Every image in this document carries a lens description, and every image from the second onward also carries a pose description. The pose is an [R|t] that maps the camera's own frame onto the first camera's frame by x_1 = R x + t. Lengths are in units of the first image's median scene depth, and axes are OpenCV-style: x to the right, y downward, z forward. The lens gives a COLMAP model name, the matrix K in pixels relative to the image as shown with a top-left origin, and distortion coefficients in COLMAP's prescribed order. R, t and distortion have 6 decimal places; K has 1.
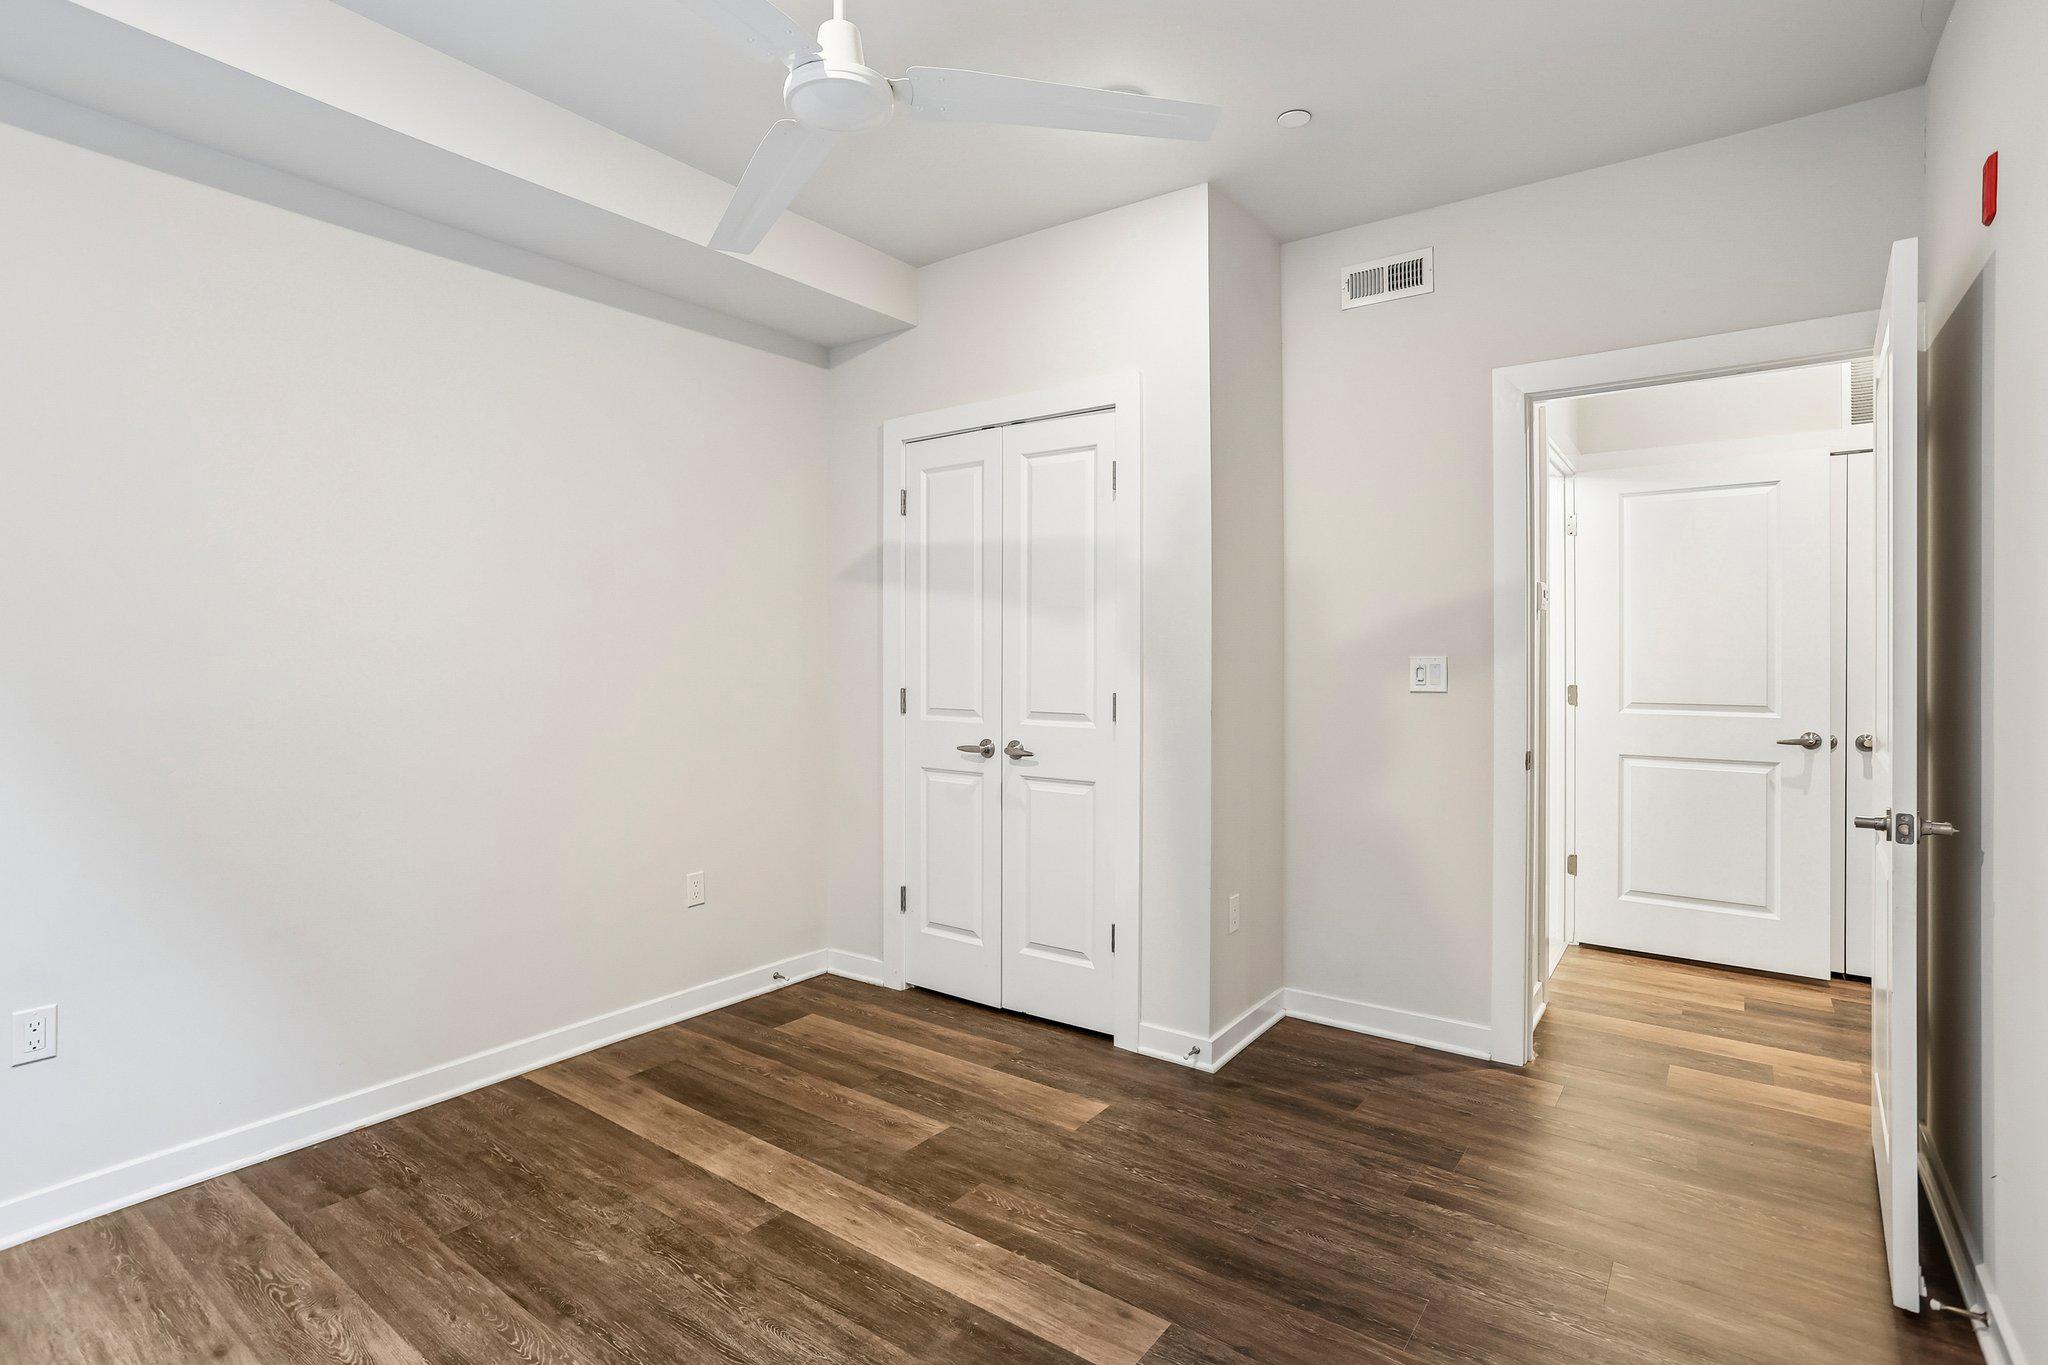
lens RADIAL K [[1016.5, 0, 1003.2], [0, 1016.5, 649.2], [0, 0, 1]] dist [-0.041379, 0.015925]
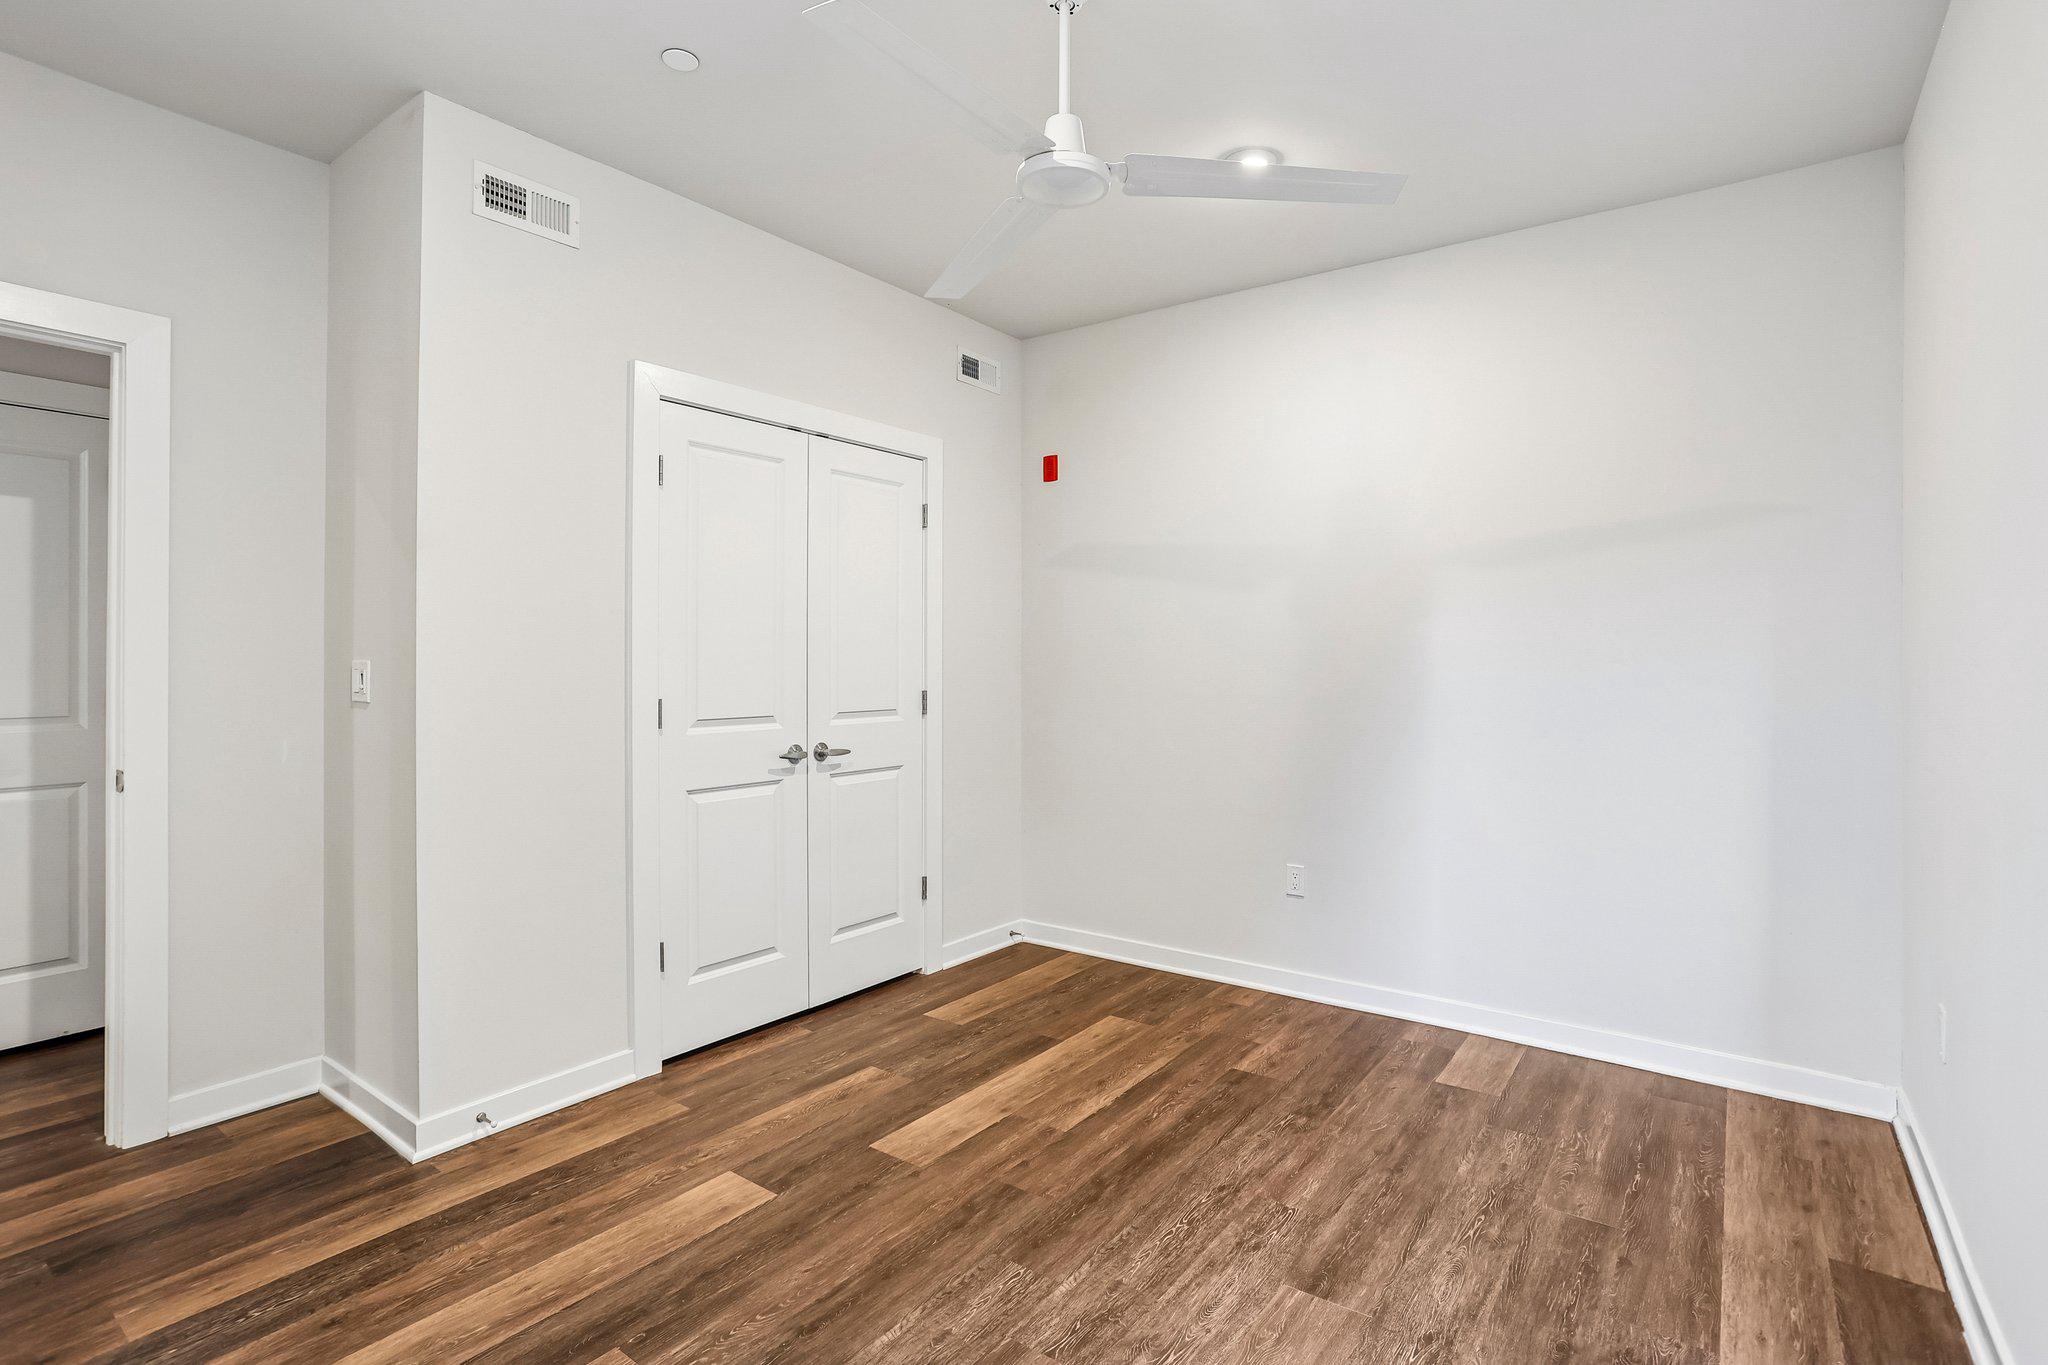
lens RADIAL K [[1016.5, 0, 1005.5], [0, 1016.5, 653.2], [0, 0, 1]] dist [-0.041379, 0.015925]
pose [[0.007439, 0.017551, 0.999818, -1.069187], [-0.011970, 0.999776, -0.017462, 0.015595], [-0.999901, -0.011838, 0.007647, 0.843740]]
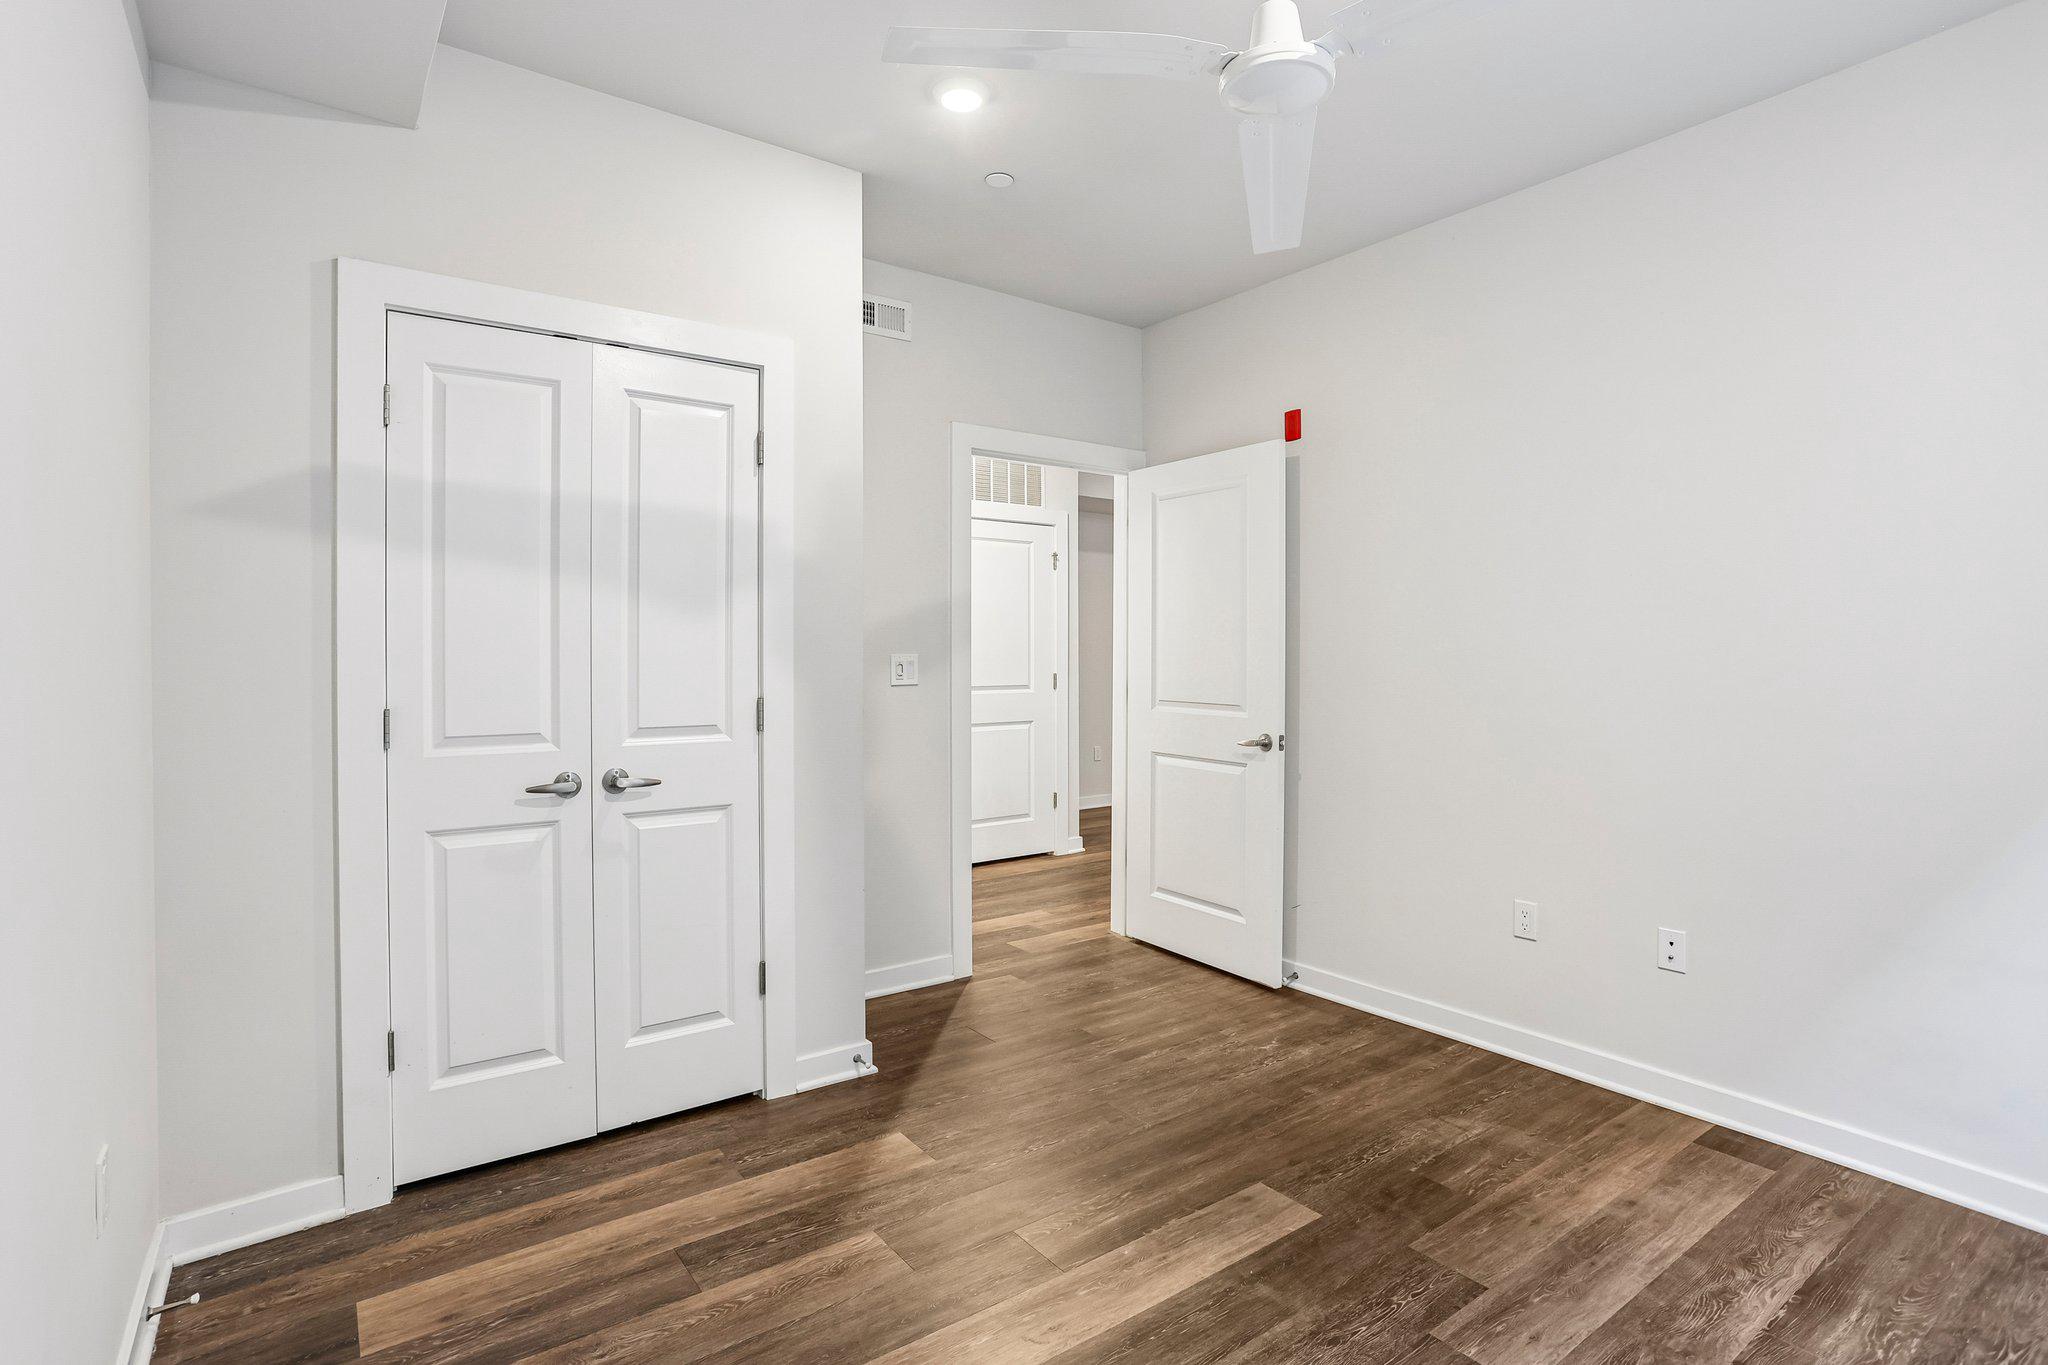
lens RADIAL K [[1016.5, 0, 1004.7], [0, 1016.5, 647.6], [0, 0, 1]] dist [-0.041379, 0.015925]
pose [[0.294605, 0.002977, 0.955615, -0.641719], [-0.001012, 0.999996, -0.002803, 0.003016], [-0.955619, -0.000142, 0.294607, 0.529207]]
